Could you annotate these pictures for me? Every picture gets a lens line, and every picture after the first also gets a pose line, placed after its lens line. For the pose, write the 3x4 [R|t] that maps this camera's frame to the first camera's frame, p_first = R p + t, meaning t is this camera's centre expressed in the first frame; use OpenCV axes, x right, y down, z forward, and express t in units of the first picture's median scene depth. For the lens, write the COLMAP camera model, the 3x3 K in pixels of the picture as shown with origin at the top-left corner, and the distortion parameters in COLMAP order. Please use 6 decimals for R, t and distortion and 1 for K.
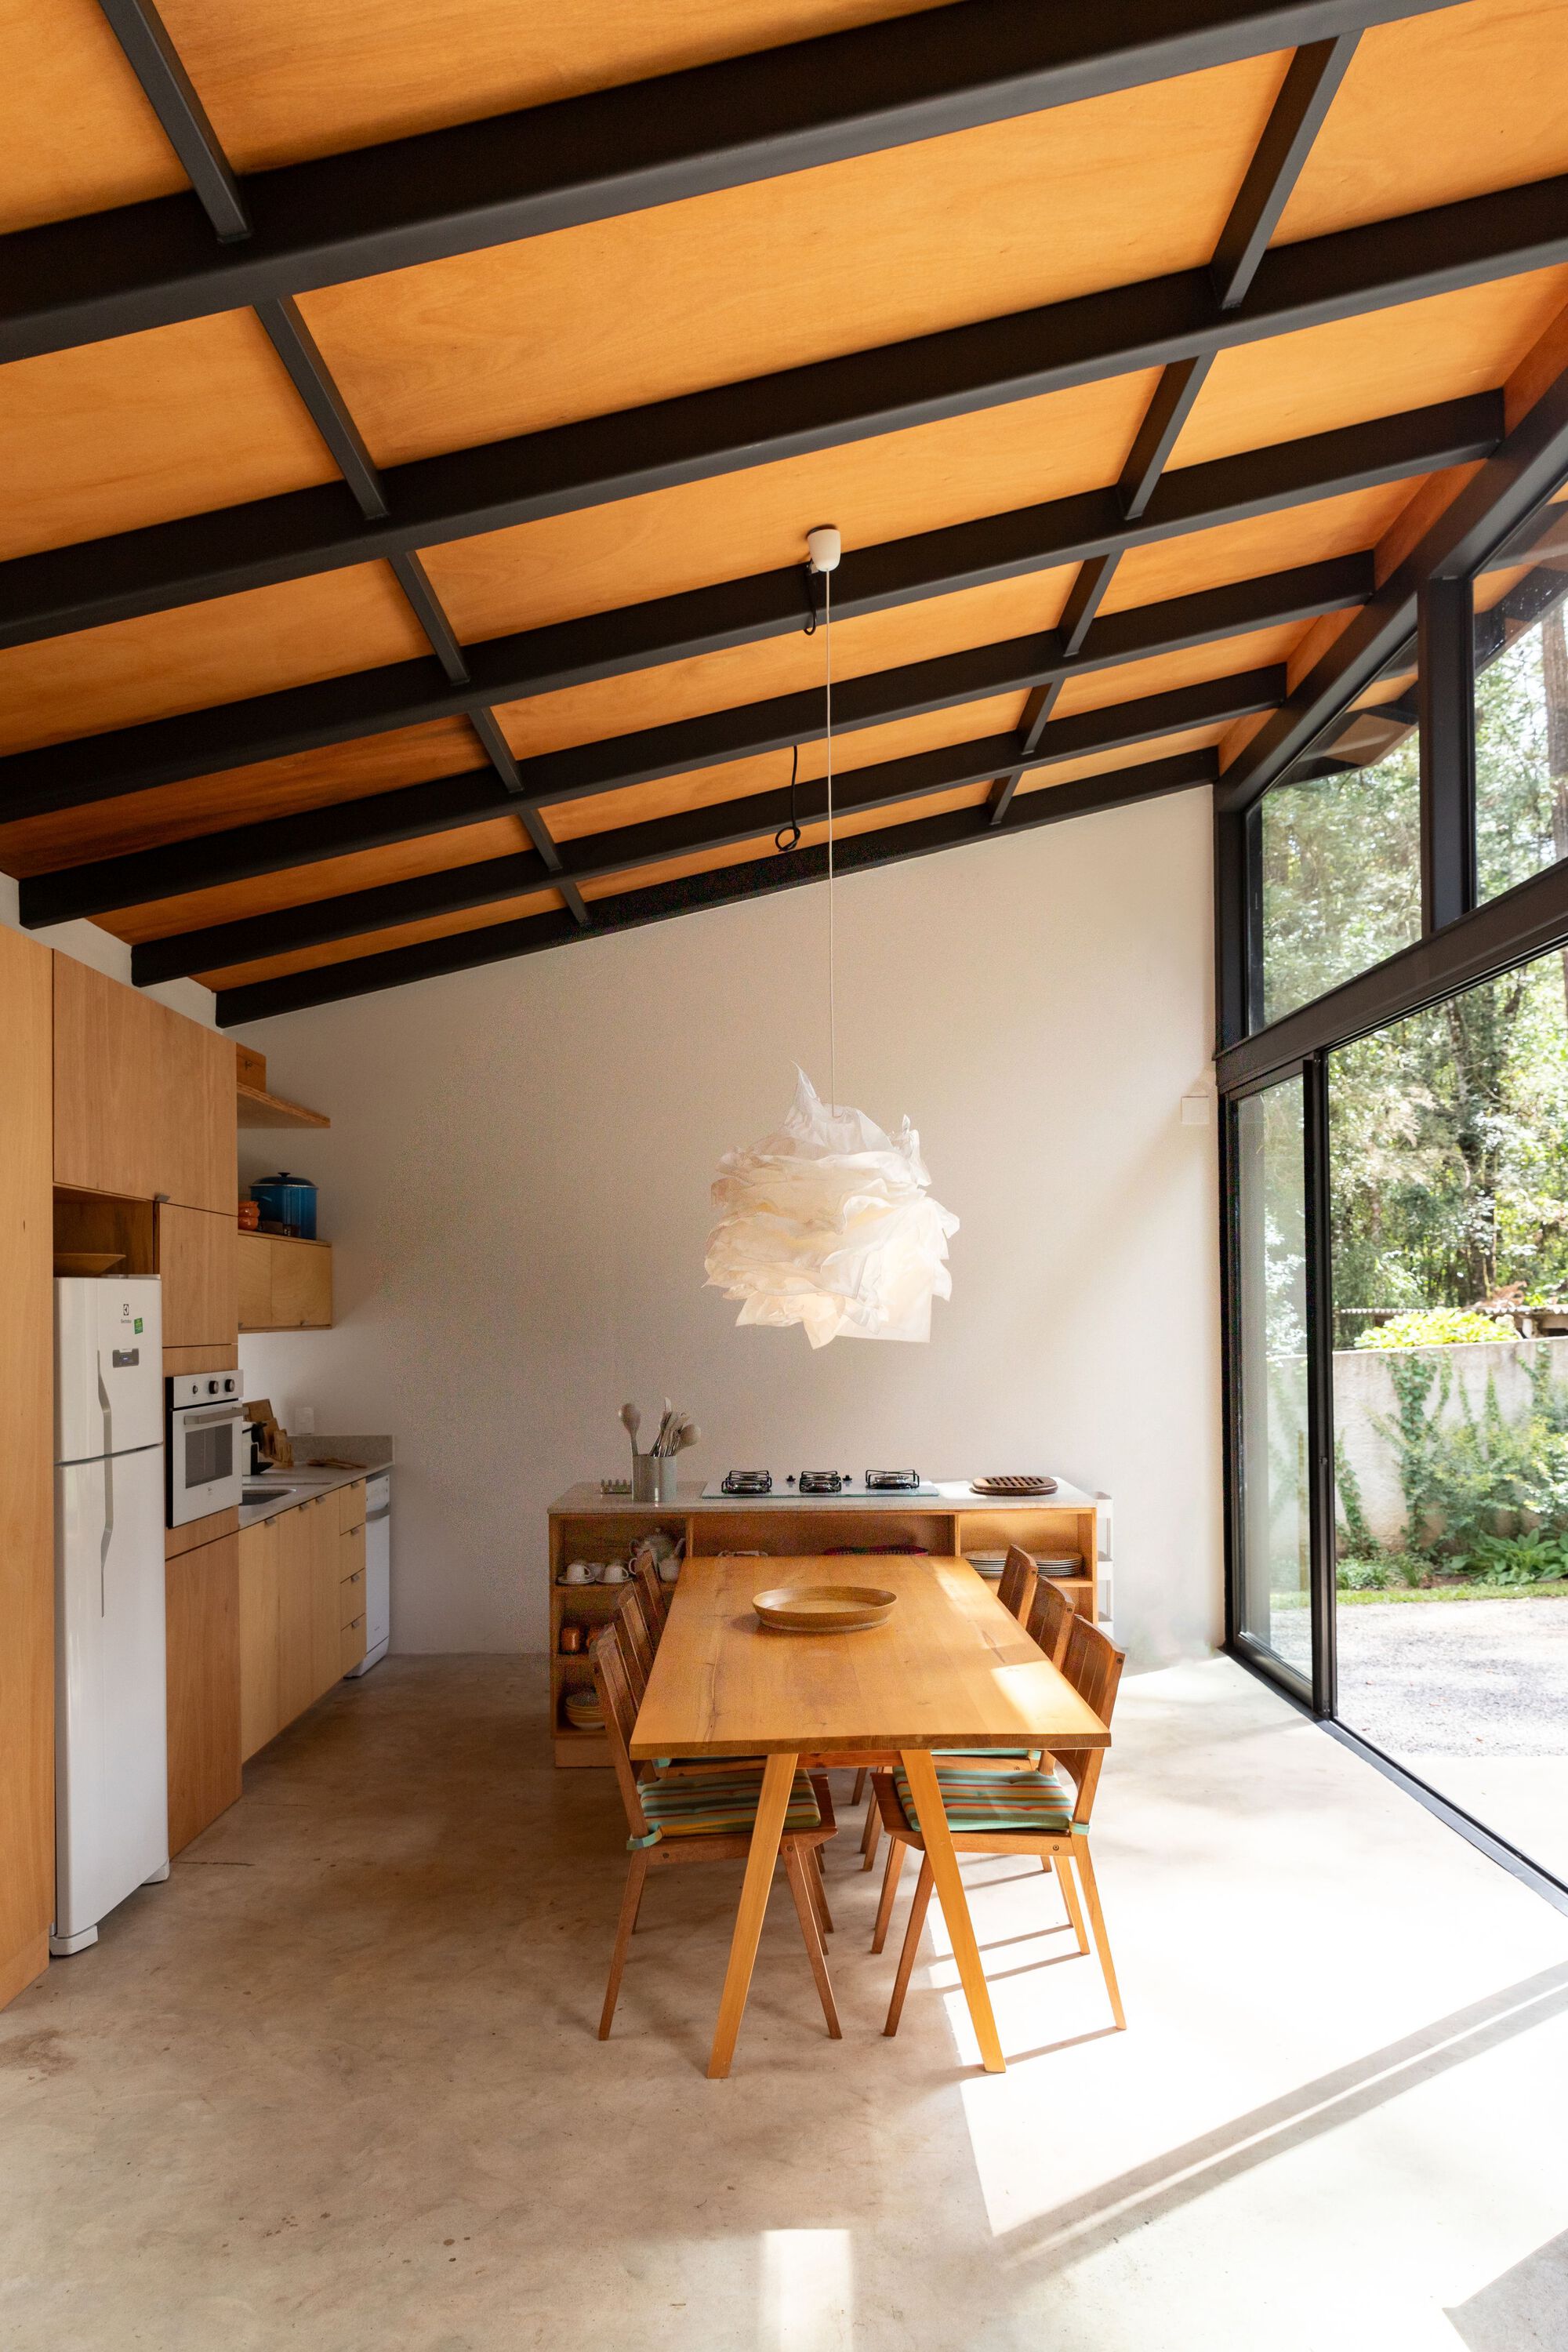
lens RADIAL K [[1608.0, 0, 802.5], [0, 1608.0, 1291.2], [0, 0, 1]] dist [0.016436, -0.011976]
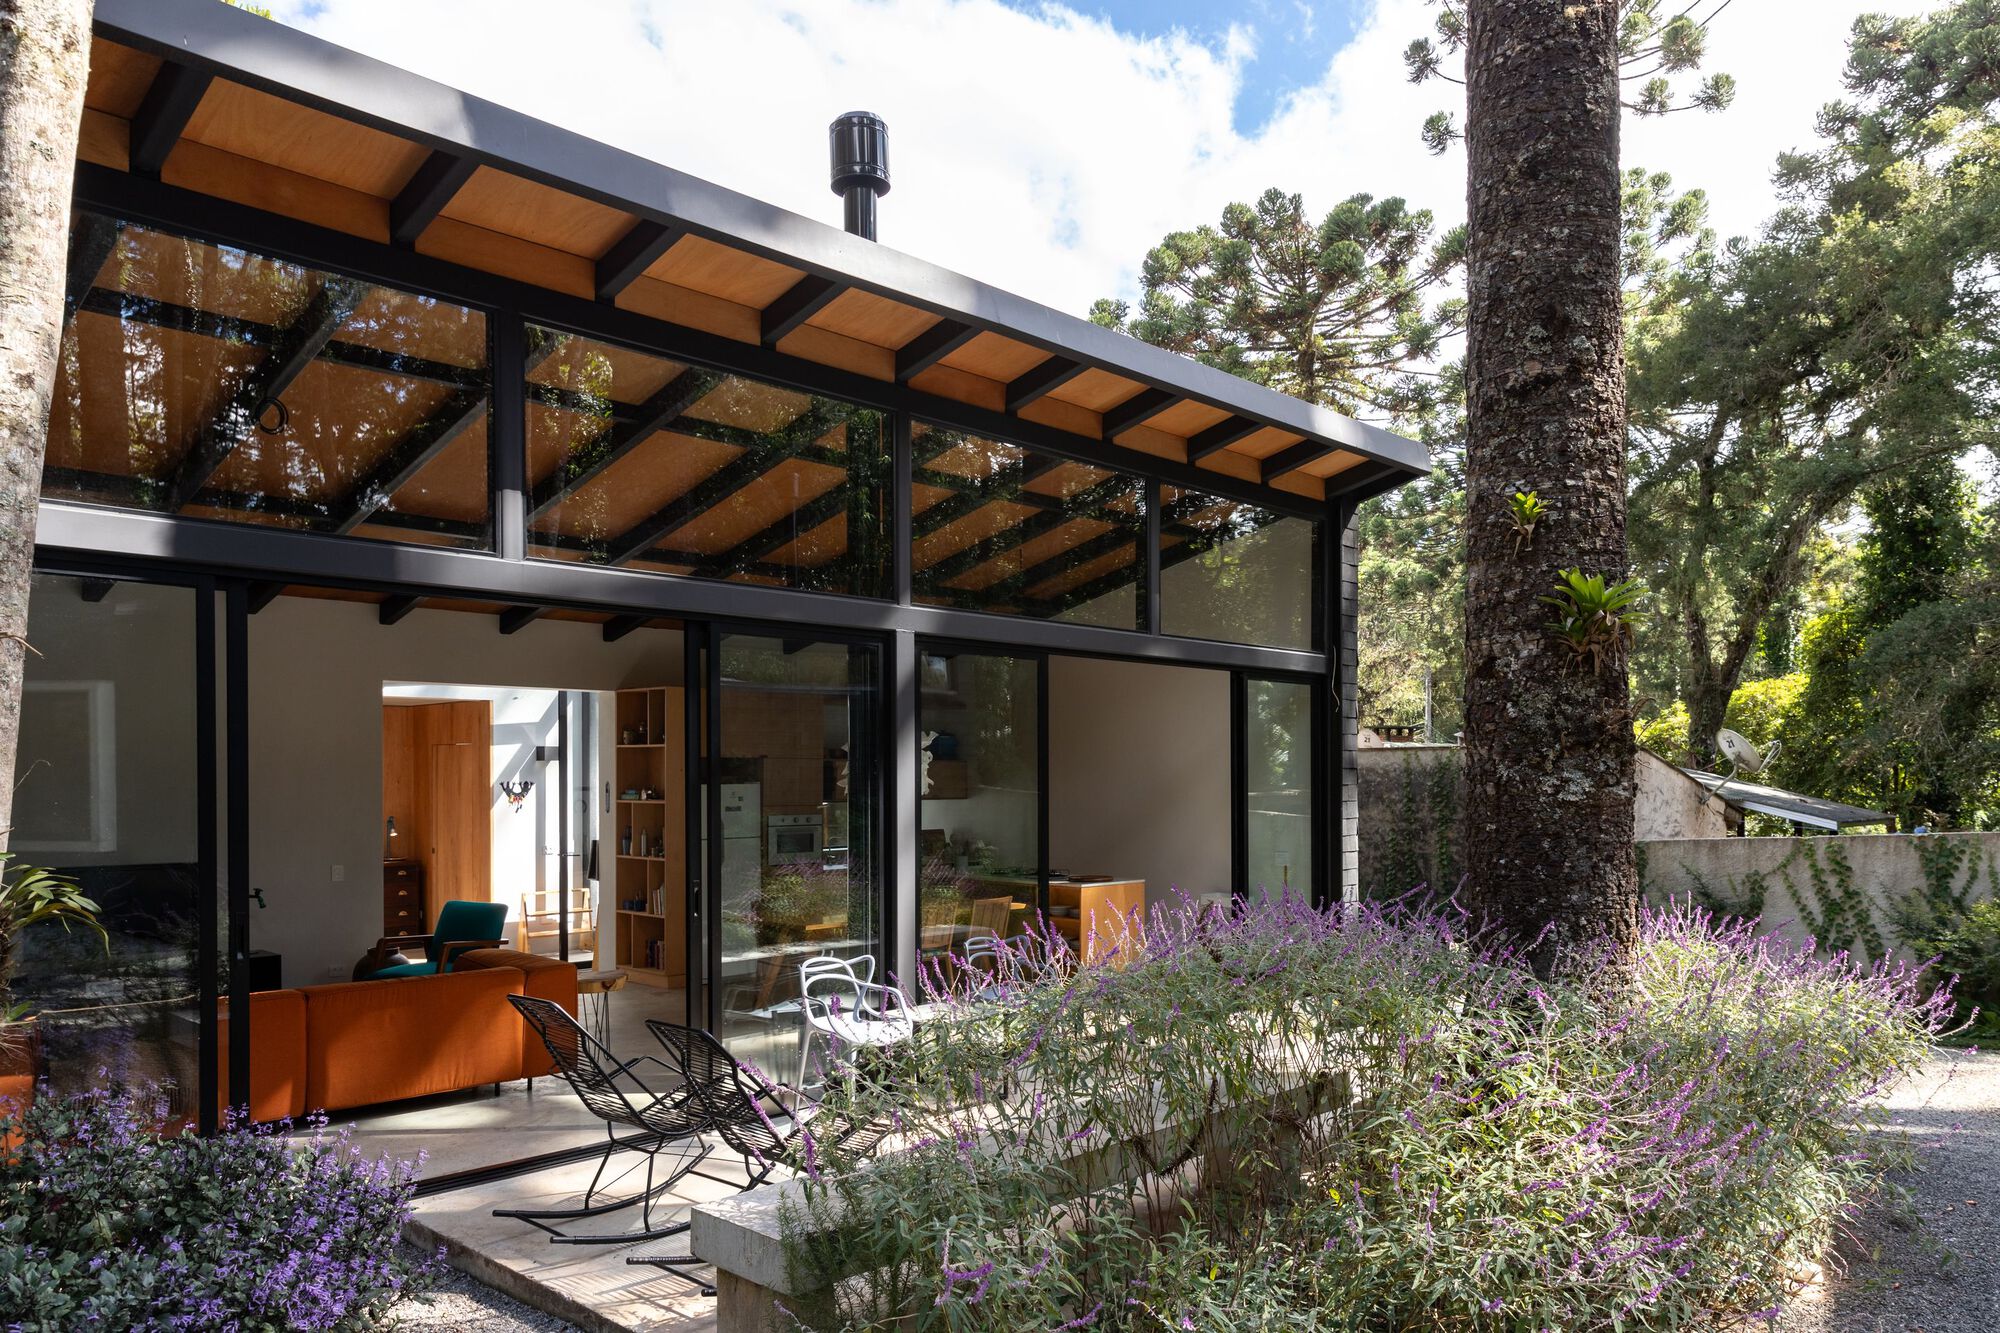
lens RADIAL K [[1367.4, 0, 1007.9], [0, 1367.4, 777.2], [0, 0, 1]] dist [0.016436, -0.011976]
pose [[0.731739, 0.013777, -0.681445, 1.305479], [-0.002029, 0.999835, 0.018036, -0.051476], [0.681582, -0.011815, 0.731647, -0.441644]]
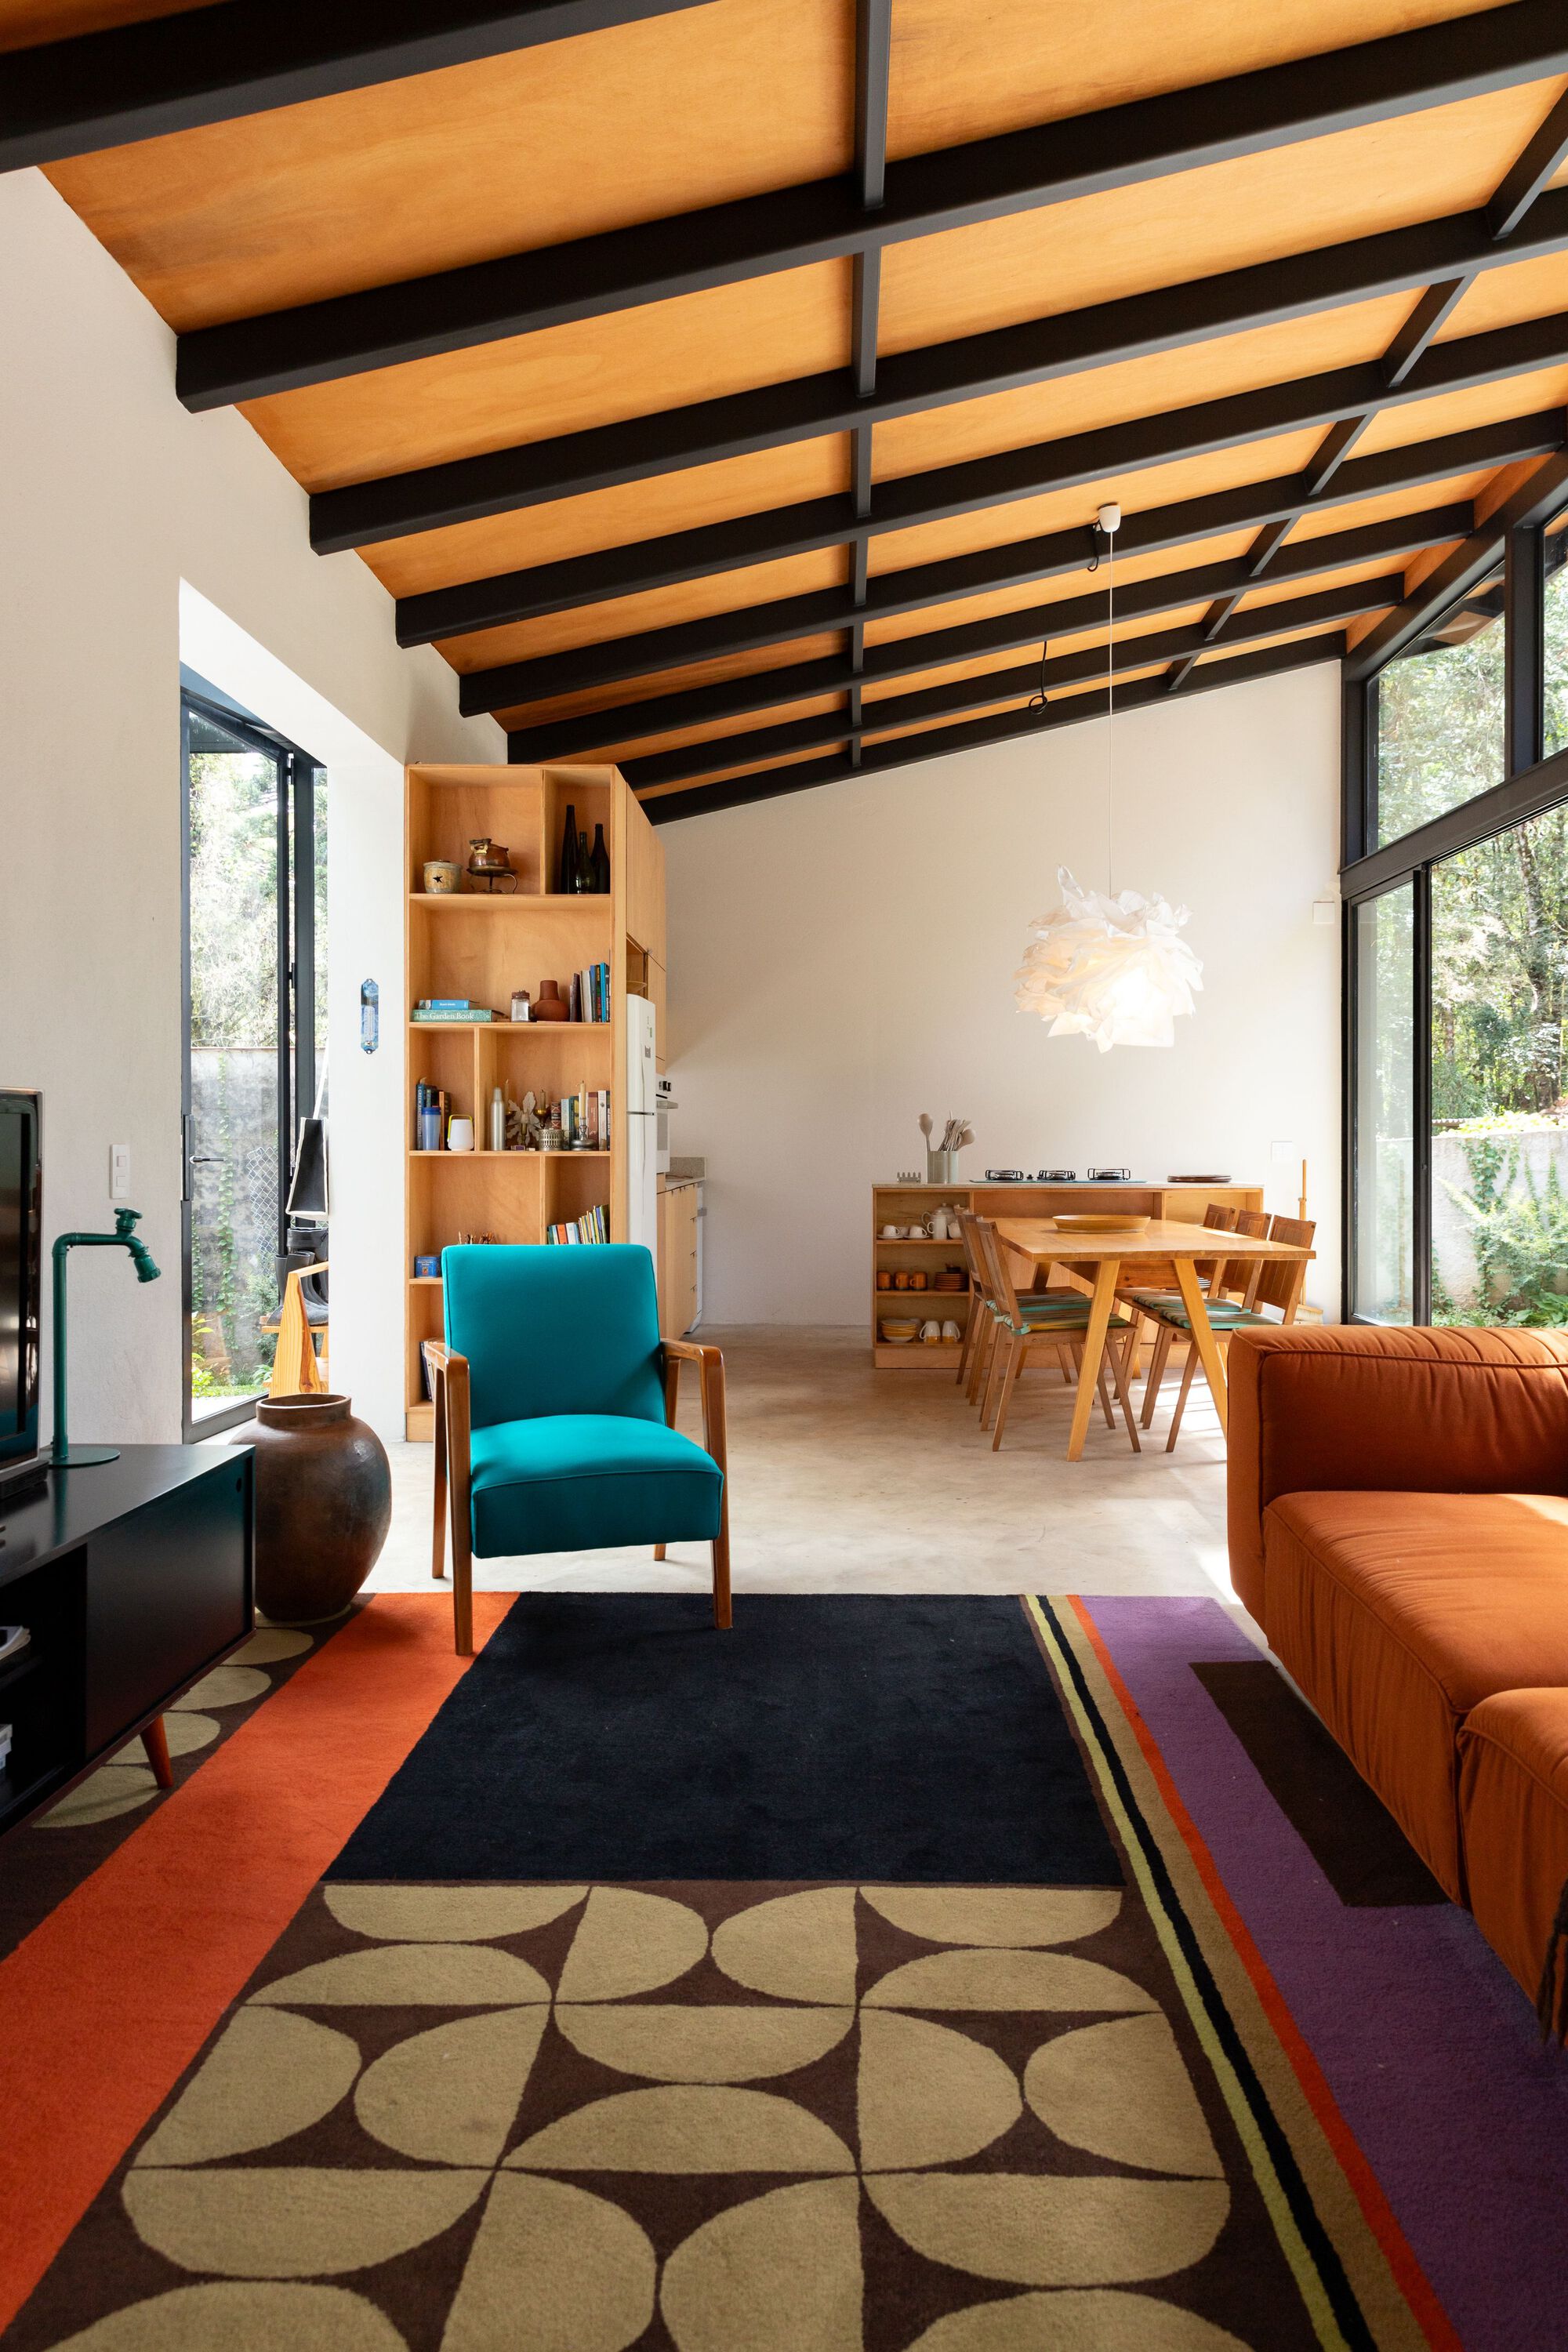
lens RADIAL K [[1608.0, 0, 856.5], [0, 1608.0, 1144.9], [0, 0, 1]] dist [0.016436, -0.011976]
pose [[0.999934, 0.009537, -0.006467, -0.149853], [-0.009456, 0.999879, 0.012367, 0.076892], [0.006584, -0.012305, 0.999903, -0.366874]]
